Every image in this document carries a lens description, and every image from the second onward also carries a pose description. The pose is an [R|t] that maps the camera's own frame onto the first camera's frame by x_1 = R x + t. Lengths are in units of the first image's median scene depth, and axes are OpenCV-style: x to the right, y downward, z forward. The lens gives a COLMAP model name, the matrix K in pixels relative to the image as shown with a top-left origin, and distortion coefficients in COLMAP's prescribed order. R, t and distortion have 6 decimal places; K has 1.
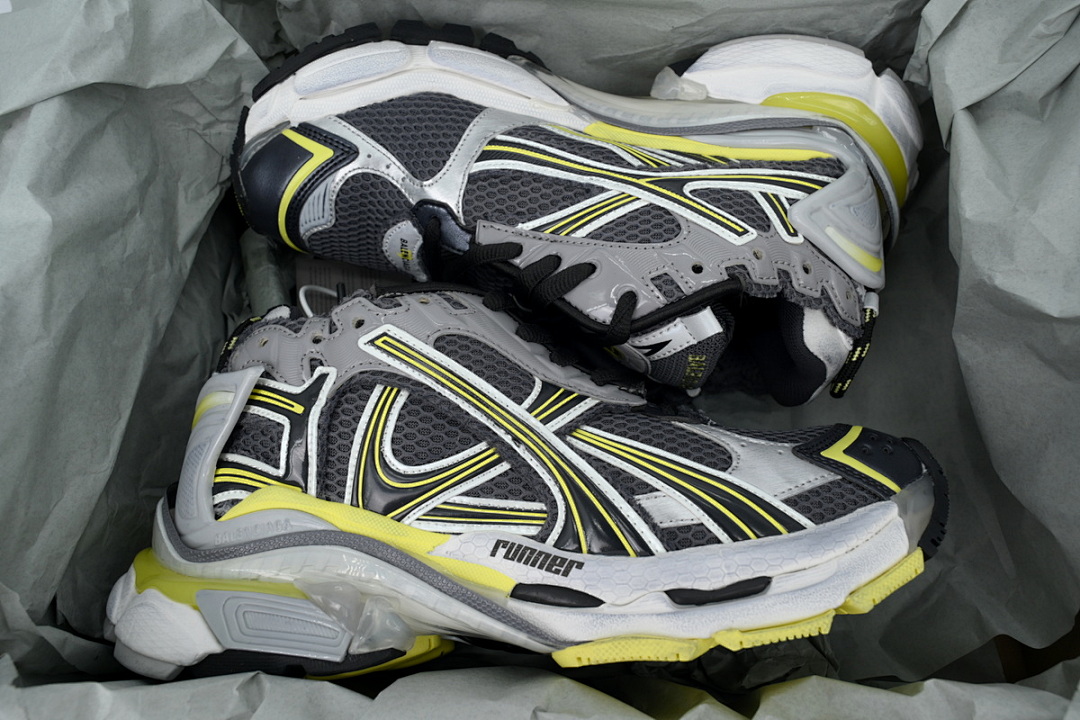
lens RADIAL K [[828.1, 0, 540.0], [0, 828.1, 360.0], [0, 0, 1]] dist [0.002361, -0.000070]
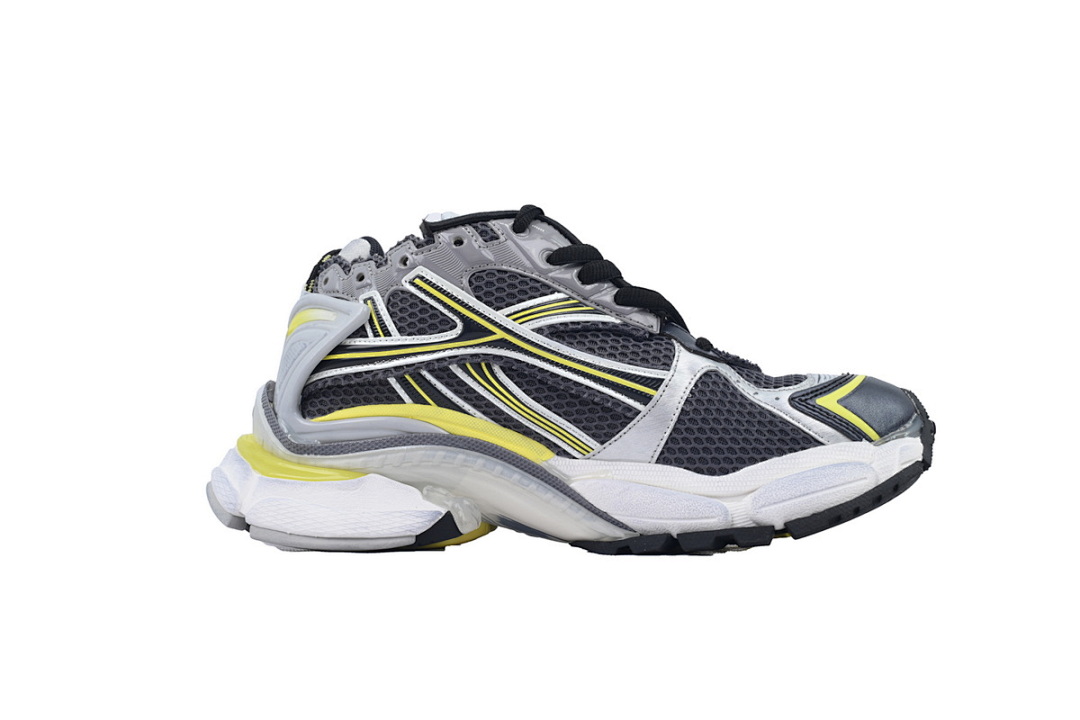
lens RADIAL K [[828.1, 0, 540.0], [0, 828.1, 360.0], [0, 0, 1]] dist [0.002361, -0.000070]
pose [[-0.995660, 0.025150, 0.089602, -0.019769], [0.039066, -0.760912, 0.647678, -0.904597], [0.084468, 0.648367, 0.756627, 0.230285]]
